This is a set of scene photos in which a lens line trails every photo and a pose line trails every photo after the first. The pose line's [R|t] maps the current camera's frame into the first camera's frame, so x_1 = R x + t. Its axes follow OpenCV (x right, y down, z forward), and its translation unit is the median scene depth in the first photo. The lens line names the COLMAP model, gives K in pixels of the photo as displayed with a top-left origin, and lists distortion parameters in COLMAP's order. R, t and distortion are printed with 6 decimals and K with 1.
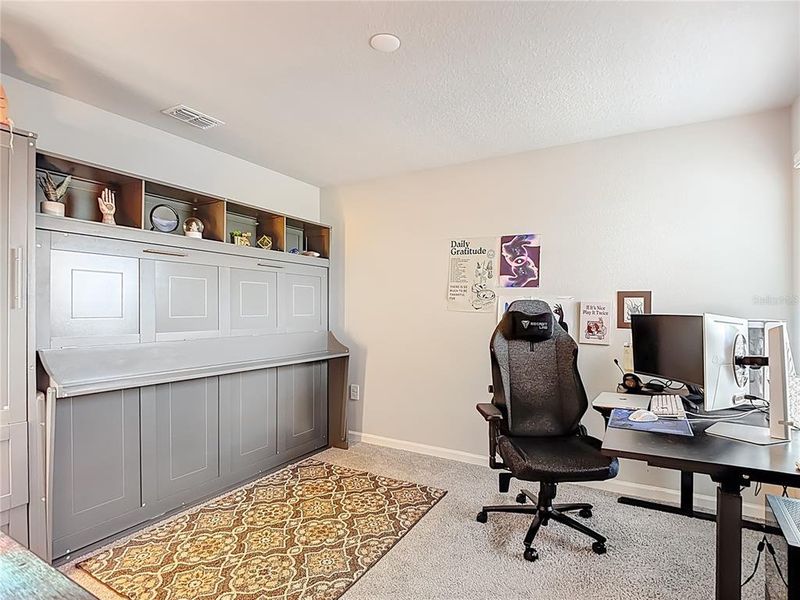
lens RADIAL K [[428.3, 0, 400.0], [0, 428.3, 300.0], [0, 0, 1]] dist [-0.004253, -0.002167]
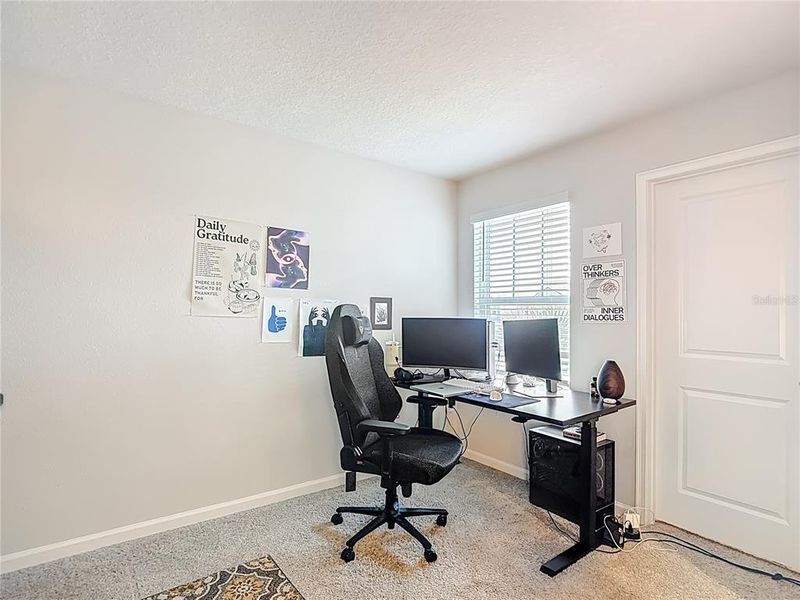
lens RADIAL K [[428.3, 0, 400.0], [0, 428.3, 300.0], [0, 0, 1]] dist [-0.004253, -0.002167]
pose [[0.389348, 0.024137, 0.920774, -0.438644], [-0.024267, 0.999578, -0.015942, 0.002699], [-0.920771, -0.016137, 0.389770, 0.436204]]
